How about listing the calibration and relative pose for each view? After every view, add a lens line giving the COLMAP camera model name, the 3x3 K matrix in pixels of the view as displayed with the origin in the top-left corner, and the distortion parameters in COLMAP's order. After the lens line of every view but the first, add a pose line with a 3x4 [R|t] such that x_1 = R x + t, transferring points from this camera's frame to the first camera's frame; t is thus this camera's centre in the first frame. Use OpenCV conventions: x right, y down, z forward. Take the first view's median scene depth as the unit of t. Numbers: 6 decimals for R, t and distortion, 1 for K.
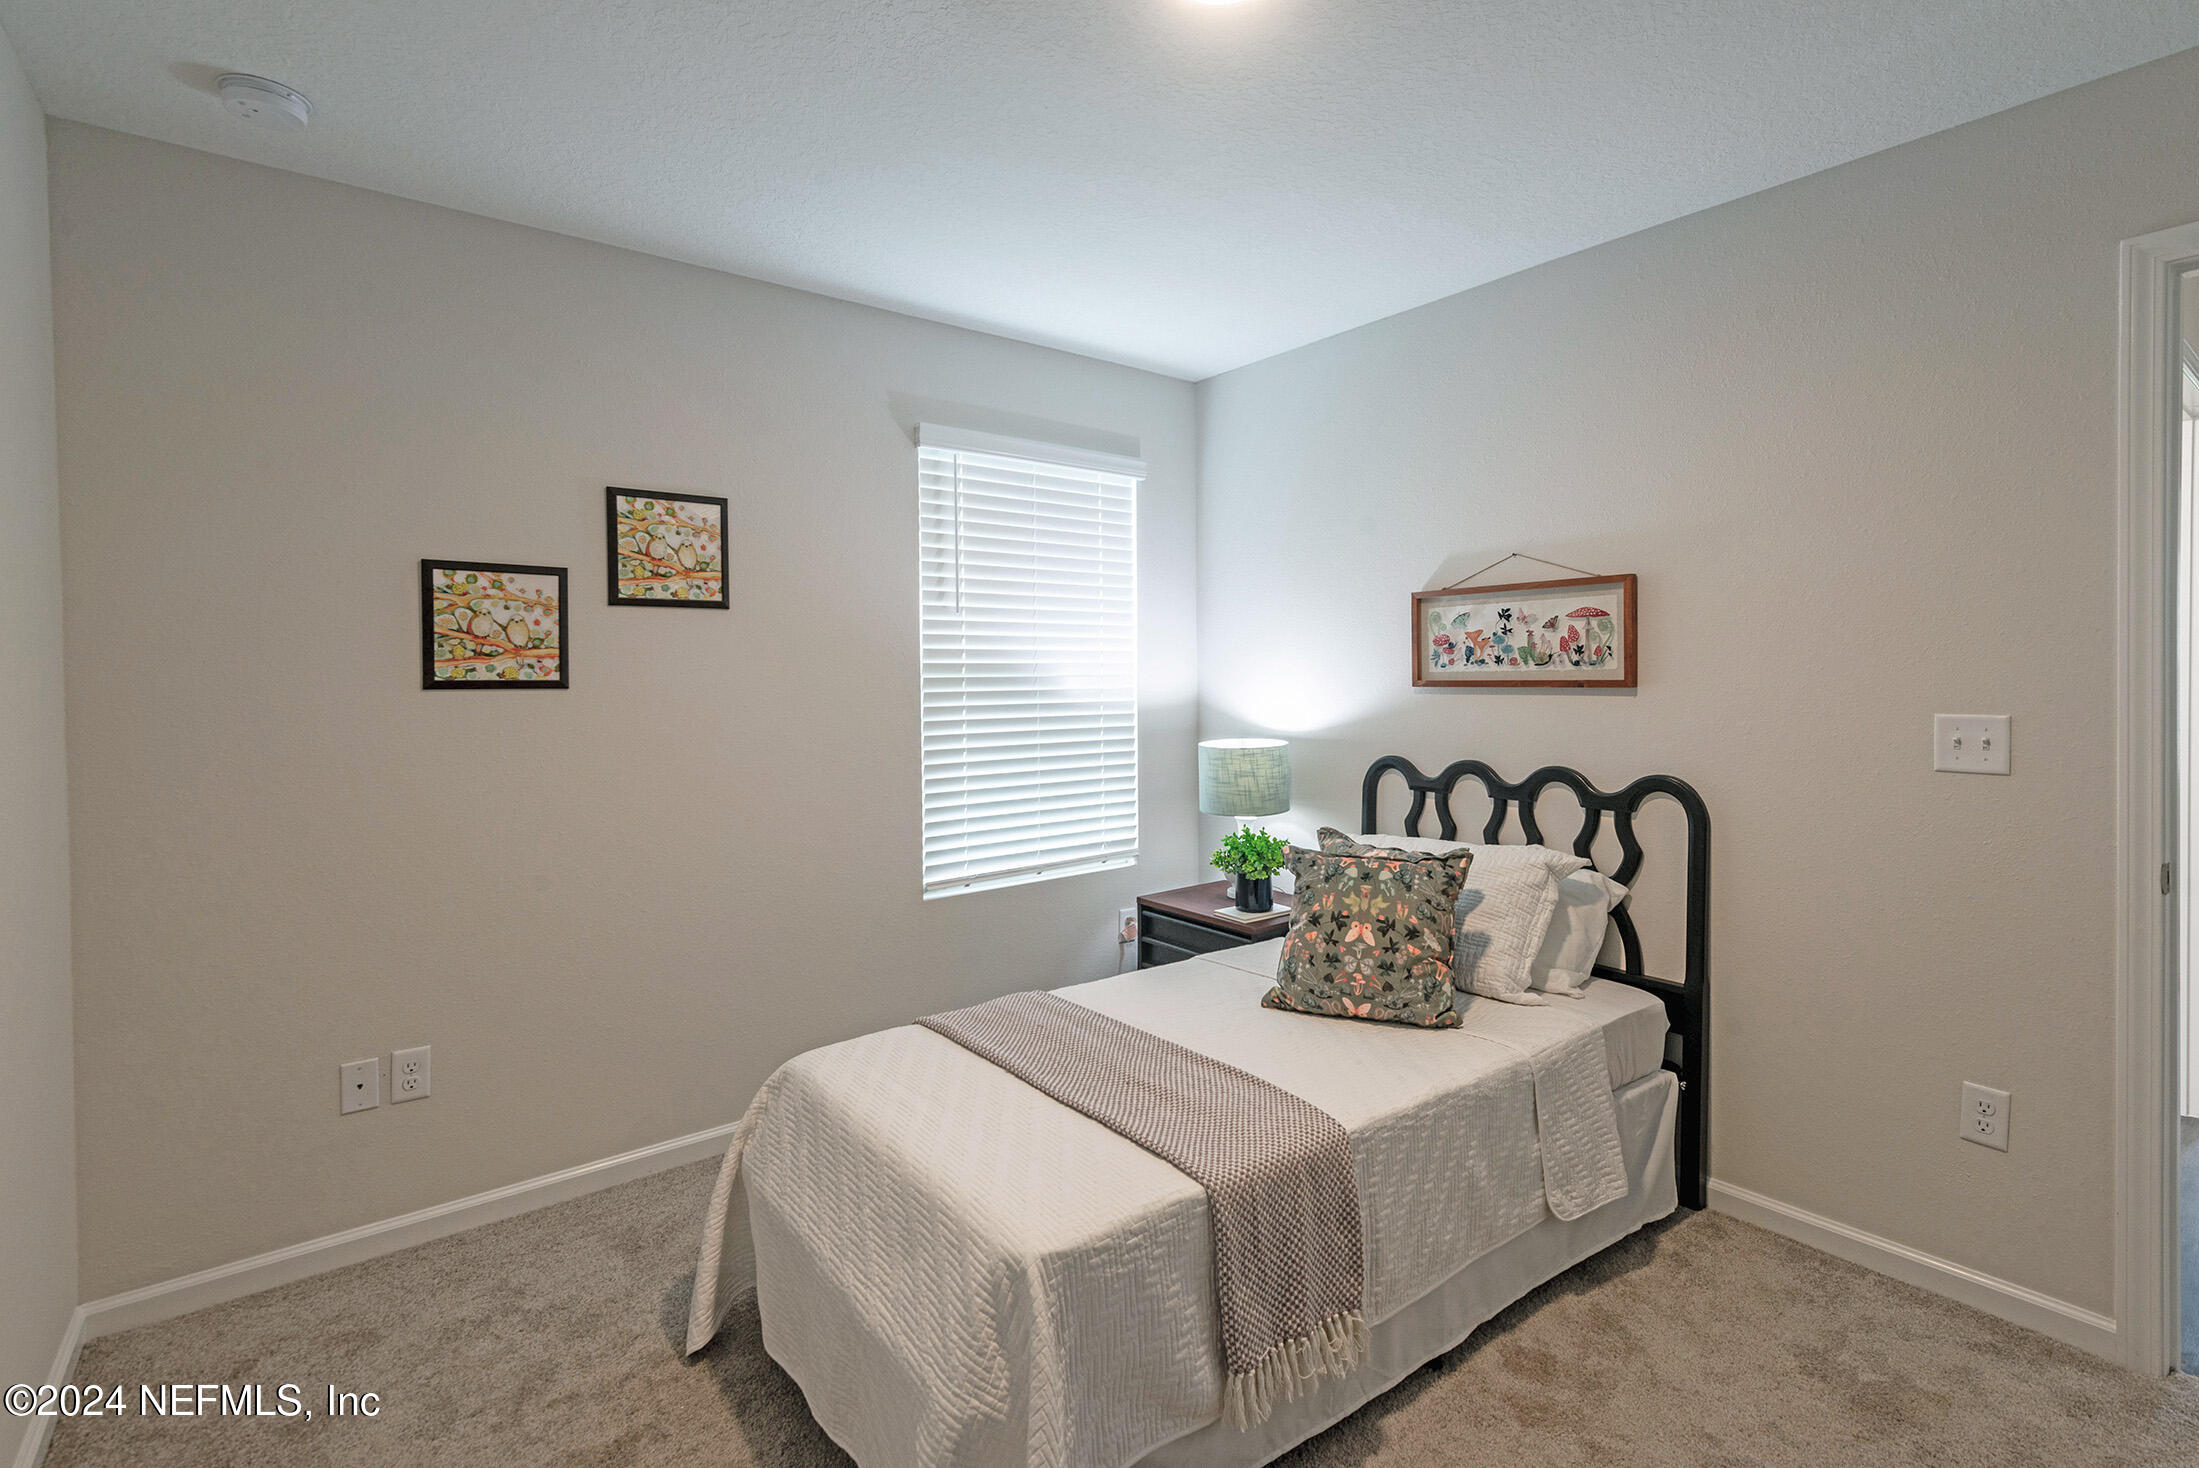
lens RADIAL K [[1009.2, 0, 1108.5], [0, 1009.2, 683.0], [0, 0, 1]] dist [0.033167, -0.019970]
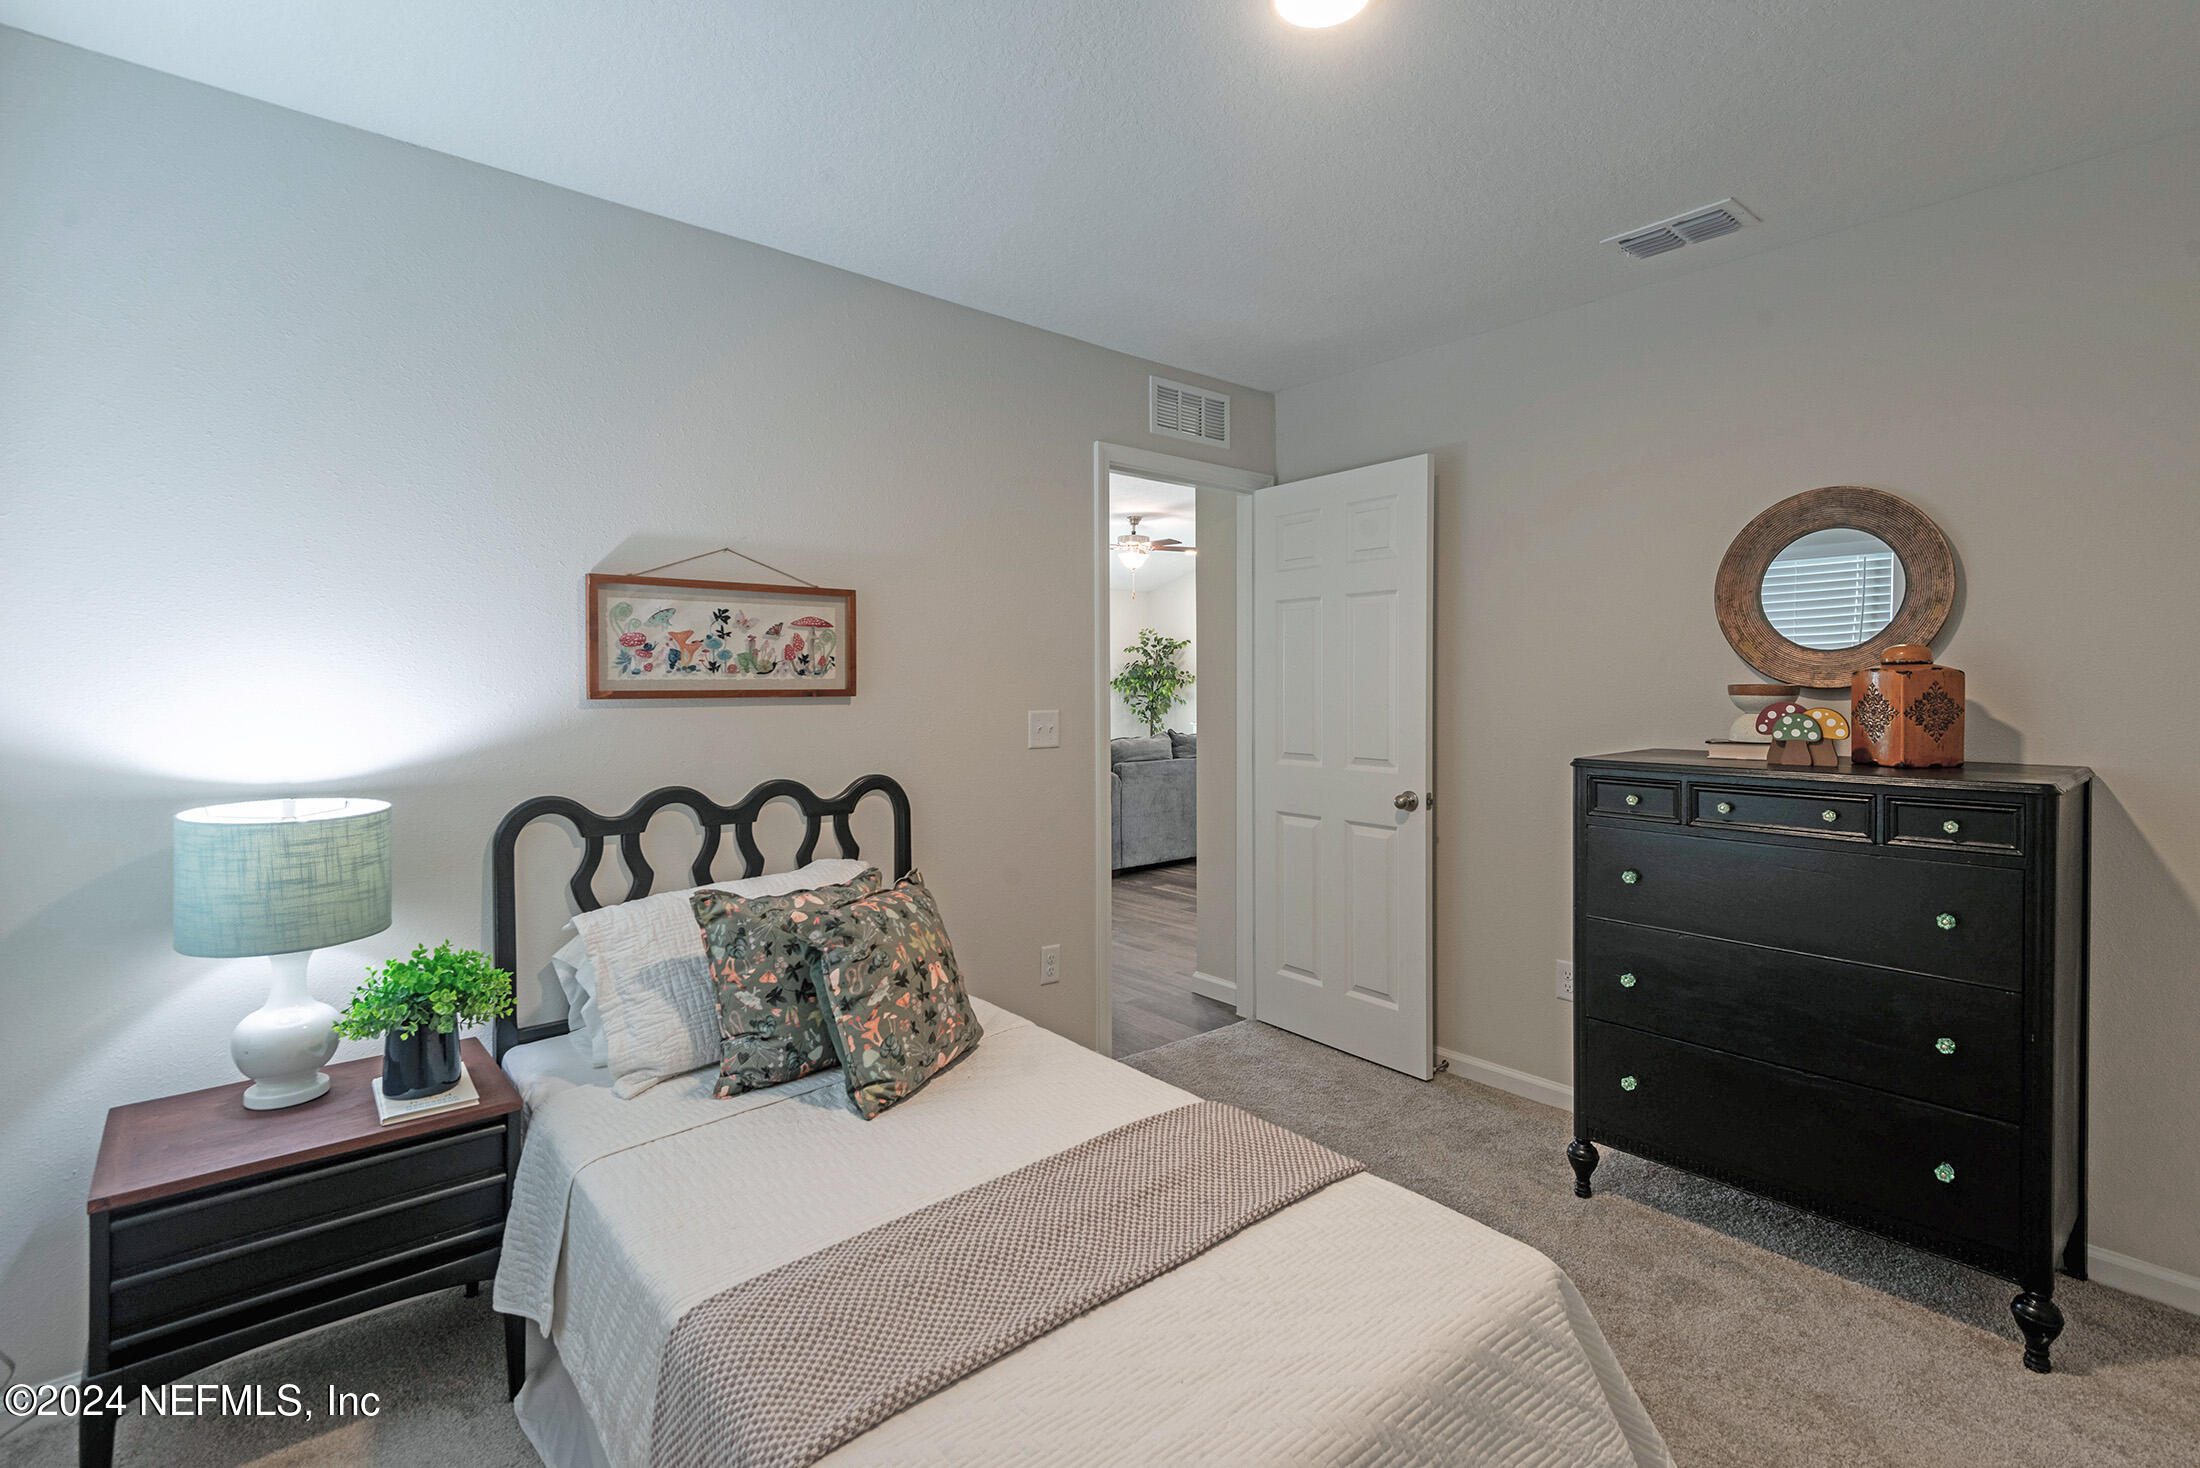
lens RADIAL K [[1009.6, 0, 1109.0], [0, 1009.6, 683.0], [0, 0, 1]] dist [0.033167, -0.019970]
pose [[-0.048420, 0.009573, 0.998781, -0.521345], [0.010478, 0.999904, -0.009076, 0.002718], [-0.998772, 0.010026, -0.048516, 0.726355]]
